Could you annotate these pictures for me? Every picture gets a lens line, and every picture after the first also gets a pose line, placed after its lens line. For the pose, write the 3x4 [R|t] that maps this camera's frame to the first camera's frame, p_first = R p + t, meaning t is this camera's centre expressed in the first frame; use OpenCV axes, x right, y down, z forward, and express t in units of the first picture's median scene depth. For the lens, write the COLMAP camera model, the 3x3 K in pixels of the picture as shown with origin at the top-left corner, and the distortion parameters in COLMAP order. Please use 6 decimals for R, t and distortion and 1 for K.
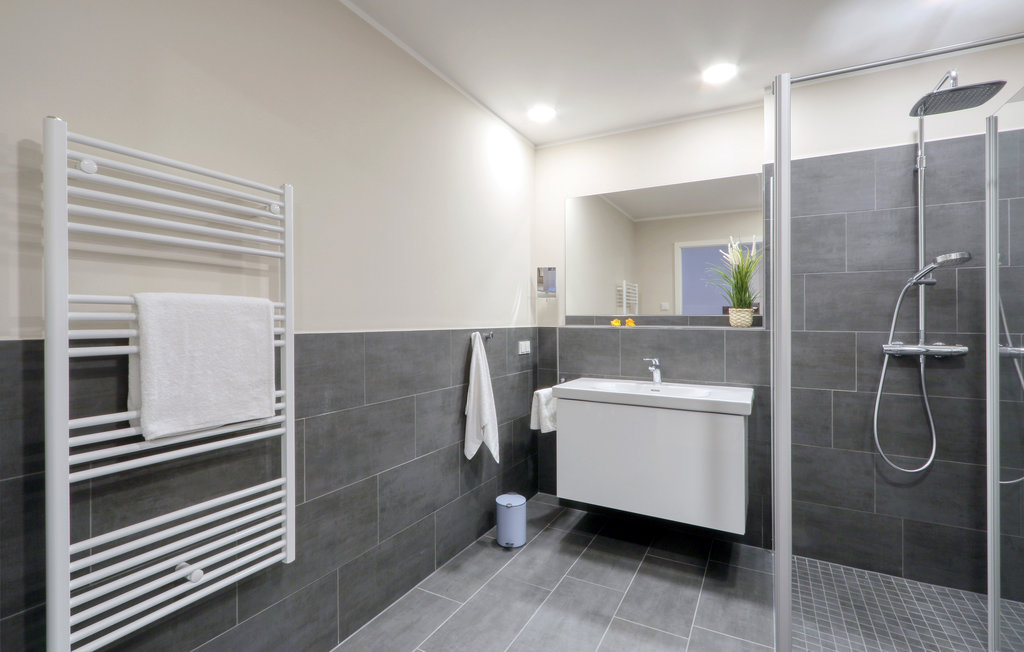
lens RADIAL K [[469.6, 0, 518.6], [0, 469.6, 325.5], [0, 0, 1]] dist [-0.000358, 0.001516]
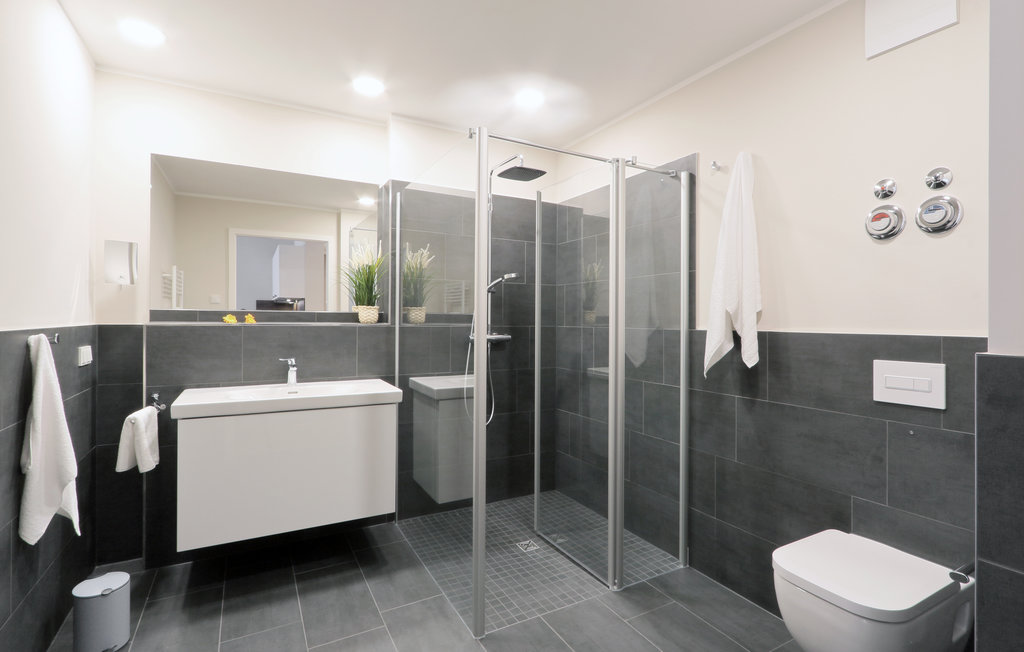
lens RADIAL K [[469.6, 0, 527.8], [0, 469.6, 307.7], [0, 0, 1]] dist [-0.000358, 0.001516]
pose [[0.543981, 0.020418, 0.838849, -0.251175], [0.002869, 0.999653, -0.026192, -0.002887], [-0.839092, 0.016654, 0.543734, 0.116962]]
